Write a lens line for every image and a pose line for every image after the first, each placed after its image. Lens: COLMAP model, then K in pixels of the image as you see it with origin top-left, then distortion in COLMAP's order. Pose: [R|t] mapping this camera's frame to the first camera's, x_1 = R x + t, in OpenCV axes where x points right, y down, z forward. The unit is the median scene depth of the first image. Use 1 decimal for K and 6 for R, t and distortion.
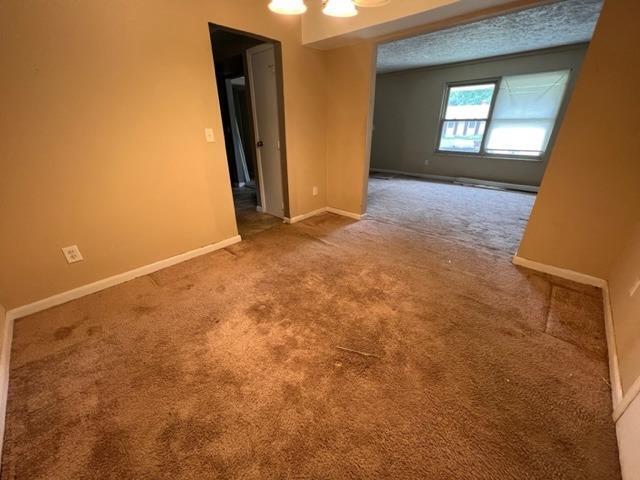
lens RADIAL K [[255.5, 0, 320.0], [0, 255.5, 240.0], [0, 0, 1]] dist [-0.000873, -0.000267]
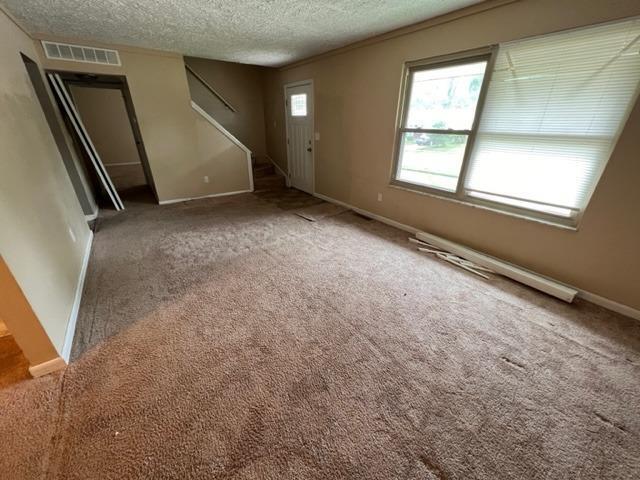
lens RADIAL K [[255.5, 0, 320.0], [0, 255.5, 240.0], [0, 0, 1]] dist [-0.000873, -0.000267]
pose [[0.983677, 0.088728, -0.156546, 0.461339], [-0.086790, 0.996042, 0.019187, -0.242635], [0.157628, -0.005287, 0.987484, 0.448116]]
